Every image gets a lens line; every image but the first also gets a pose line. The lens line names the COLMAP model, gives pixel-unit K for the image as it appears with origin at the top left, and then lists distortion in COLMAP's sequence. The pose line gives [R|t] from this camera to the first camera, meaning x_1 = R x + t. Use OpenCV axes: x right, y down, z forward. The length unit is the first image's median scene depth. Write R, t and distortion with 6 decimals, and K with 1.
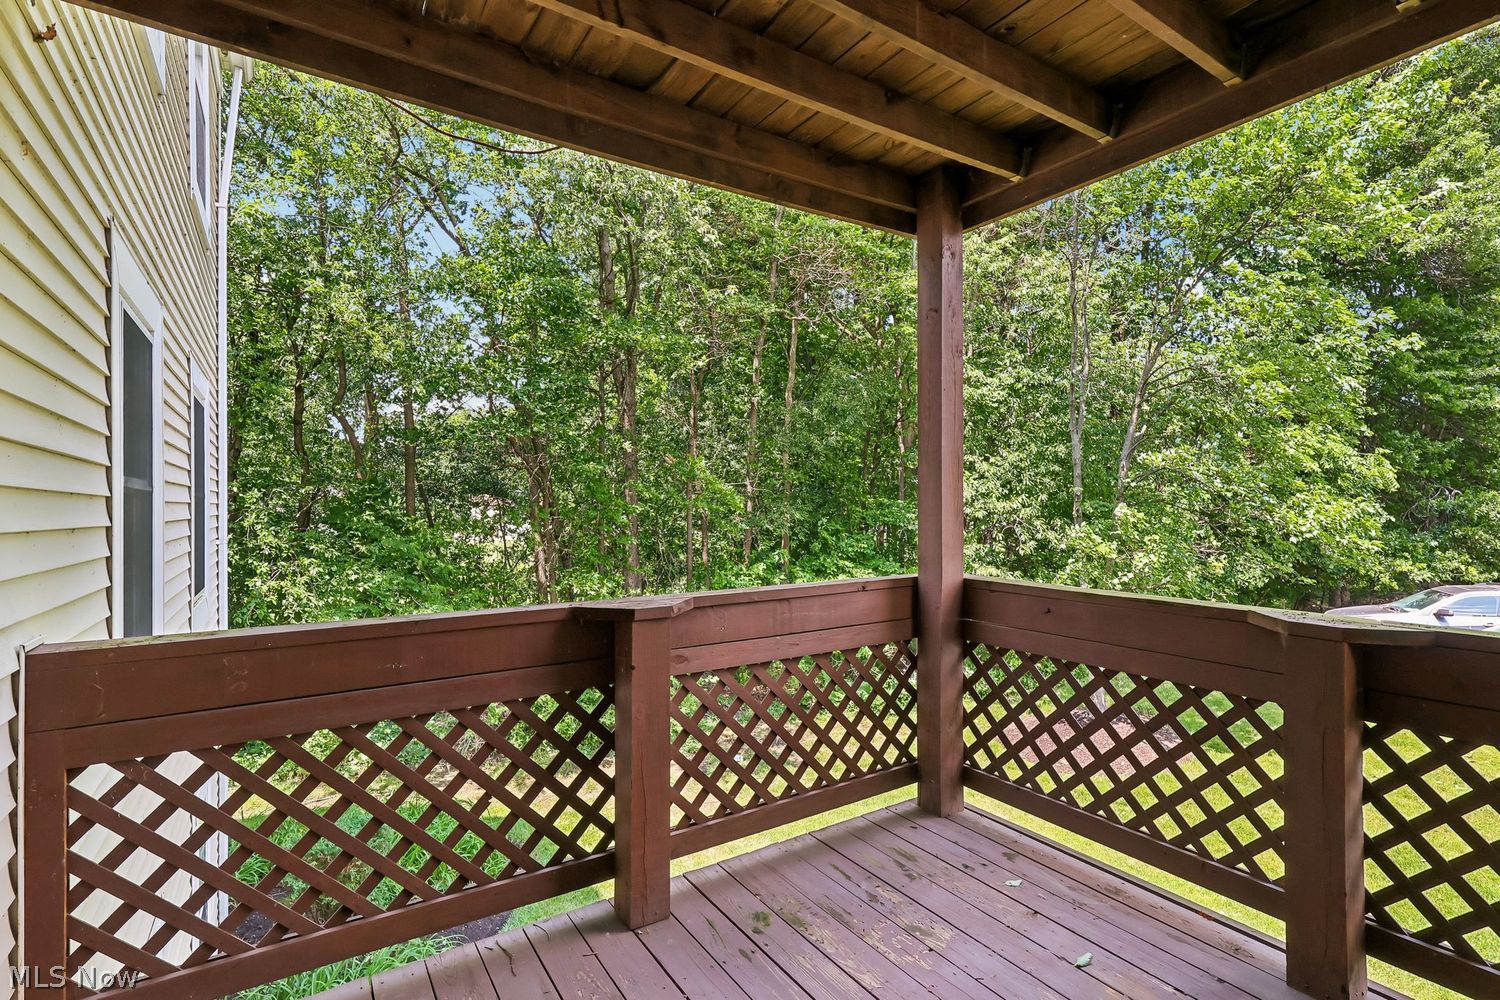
lens RADIAL K [[710.5, 0, 748.9], [0, 710.5, 499.3], [0, 0, 1]] dist [-0.031108, 0.024855]
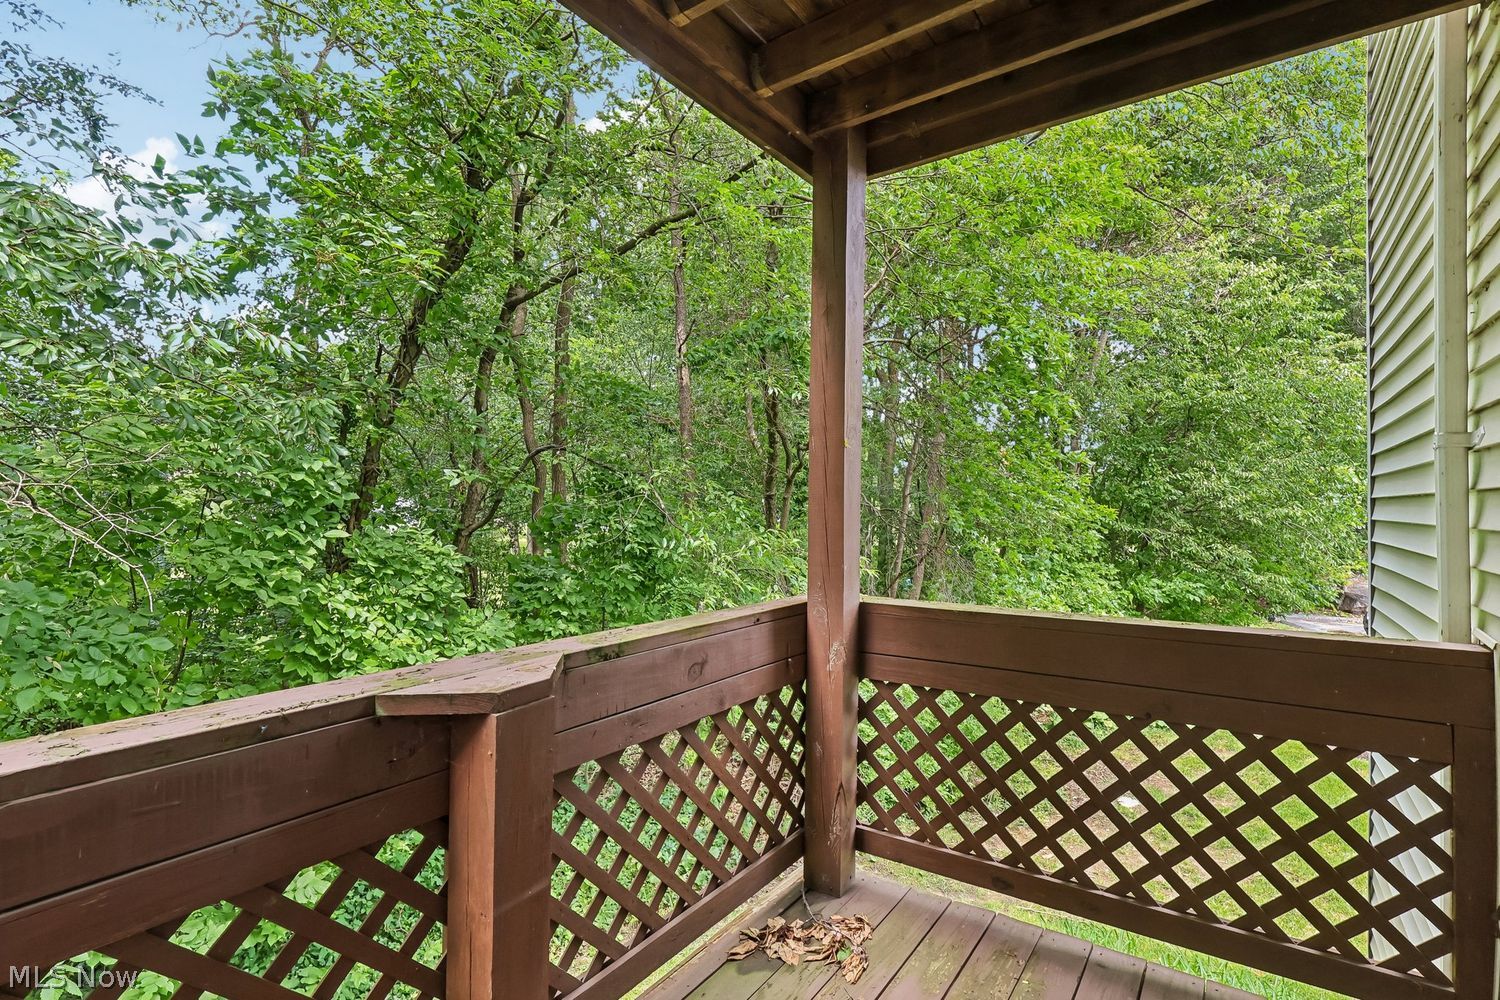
lens RADIAL K [[741.4, 0, 750.2], [0, 741.4, 510.0], [0, 0, 1]] dist [0.003160, 0.000612]
pose [[0.917304, 0.010336, 0.398055, -0.158307], [-0.012110, 0.999925, 0.001943, 0.004140], [-0.398005, -0.006603, 0.917360, 0.258829]]
